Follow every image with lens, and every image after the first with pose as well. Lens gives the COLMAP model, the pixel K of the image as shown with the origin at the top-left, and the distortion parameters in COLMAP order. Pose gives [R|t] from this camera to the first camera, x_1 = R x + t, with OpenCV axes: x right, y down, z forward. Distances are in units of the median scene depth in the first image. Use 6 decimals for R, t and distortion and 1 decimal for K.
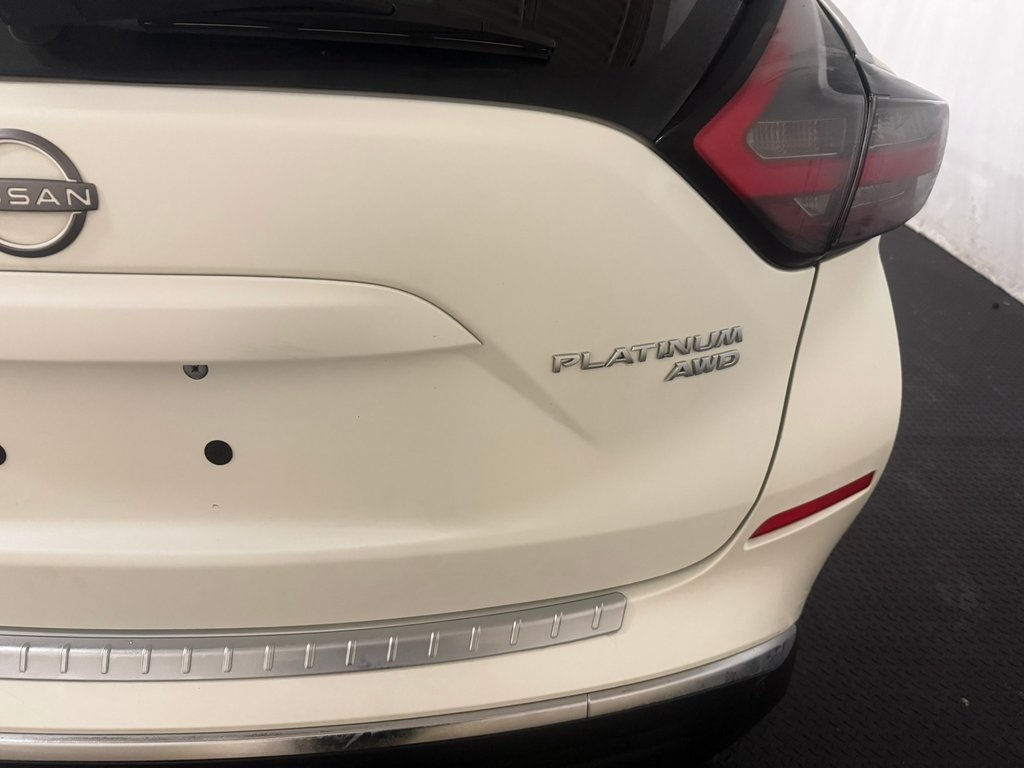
lens RADIAL K [[723.0, 0, 515.5], [0, 723.0, 380.7], [0, 0, 1]] dist [0.035322, -0.044009]
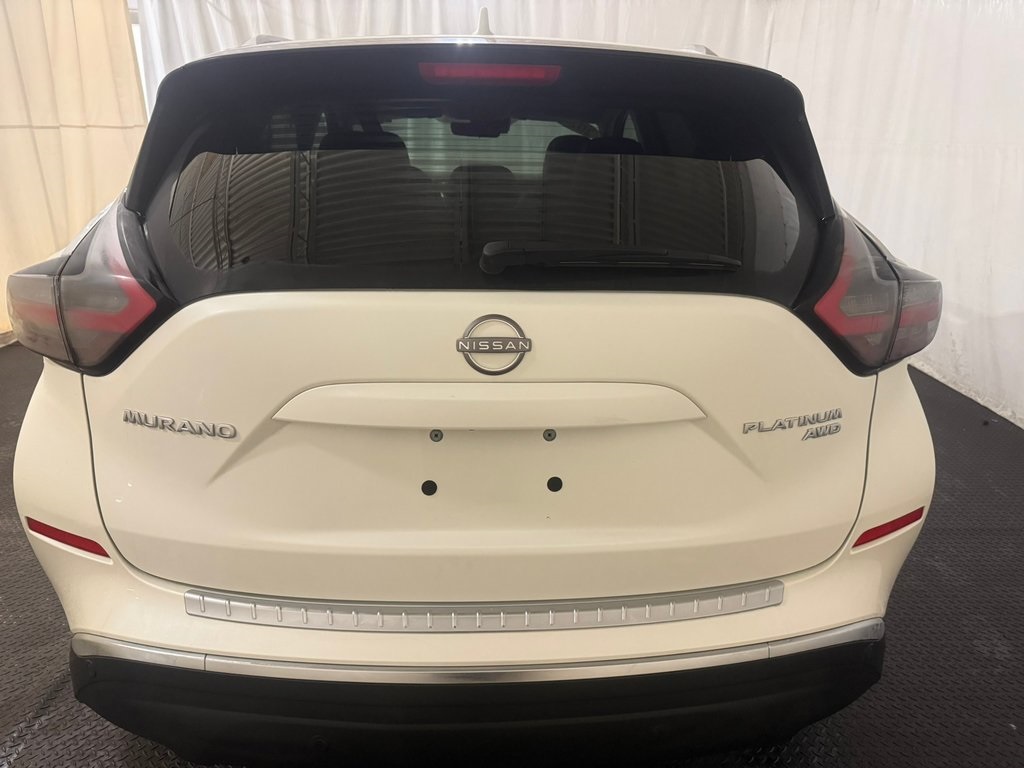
lens RADIAL K [[718.4, 0, 512.0], [0, 718.4, 384.0], [0, 0, 1]] dist [0.006916, 0.001167]
pose [[0.999553, -0.029708, 0.003253, -0.481358], [0.029776, 0.980663, -0.193426, 0.178514], [0.002557, 0.193436, 0.981110, -0.701511]]
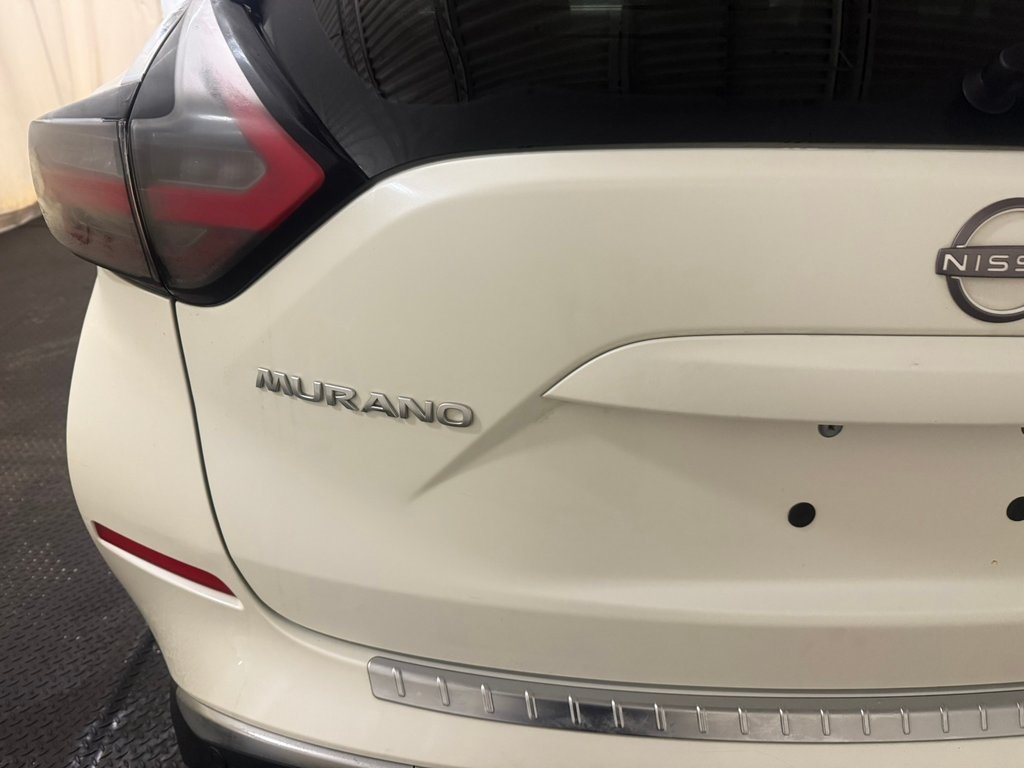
lens RADIAL K [[738.0, 0, 547.9], [0, 738.0, 408.3], [0, 0, 1]] dist [0.001364, 0.000836]
pose [[0.999830, -0.018422, -0.000277, -0.993981], [0.018401, 0.999198, -0.035559, -0.017483], [0.000932, 0.035548, 0.999368, -0.027343]]
